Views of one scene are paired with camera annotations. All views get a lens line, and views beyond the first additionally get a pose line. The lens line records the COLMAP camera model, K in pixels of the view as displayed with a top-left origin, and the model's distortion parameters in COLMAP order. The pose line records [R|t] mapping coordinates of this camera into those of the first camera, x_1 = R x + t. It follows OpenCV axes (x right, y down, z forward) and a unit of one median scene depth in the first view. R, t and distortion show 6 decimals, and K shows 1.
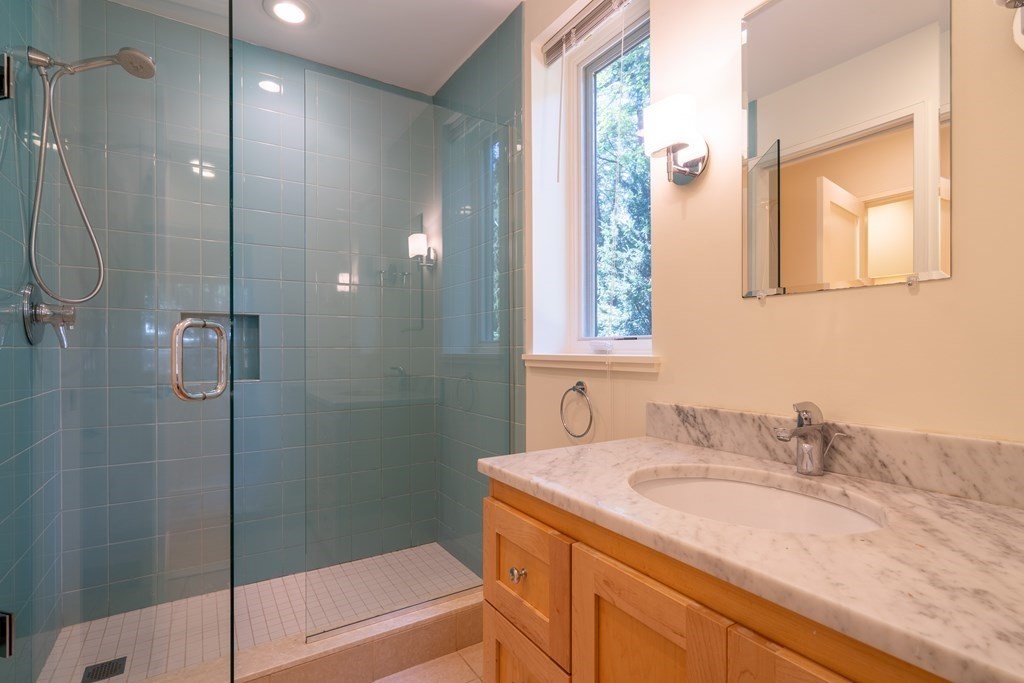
lens RADIAL K [[488.7, 0, 512.7], [0, 488.7, 344.9], [0, 0, 1]] dist [-0.000268, -0.000006]
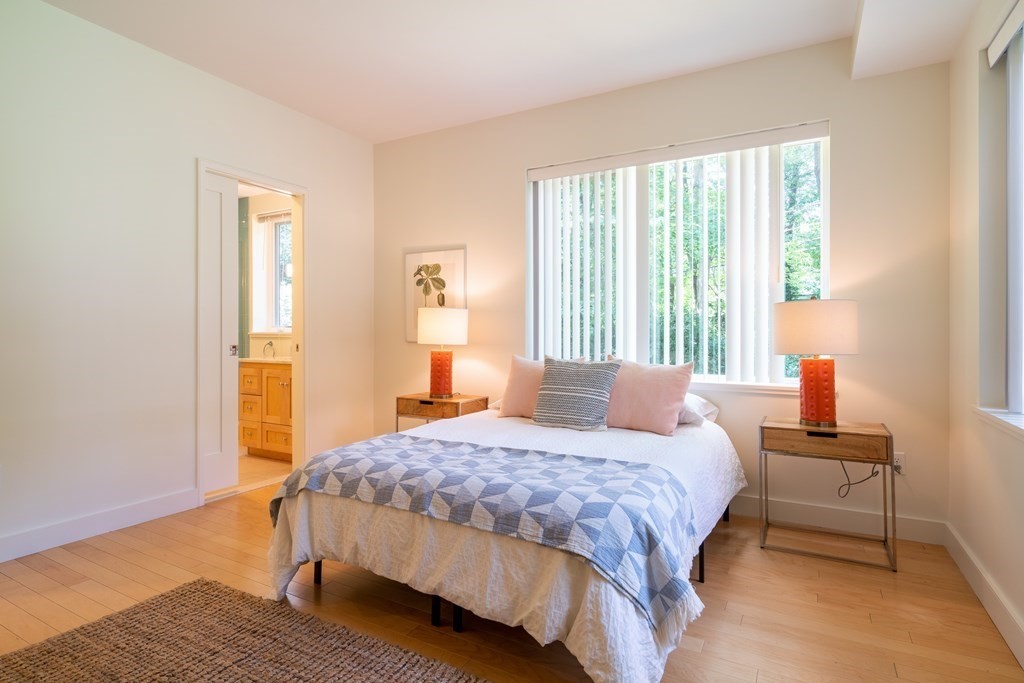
lens RADIAL K [[528.5, 0, 508.1], [0, 528.5, 333.7], [0, 0, 1]] dist [-0.001720, 0.001428]
pose [[0.879978, 0.003153, 0.475003, -0.109050], [-0.006807, 0.999959, 0.005972, 0.000148], [-0.474965, -0.008489, 0.879964, -2.363146]]
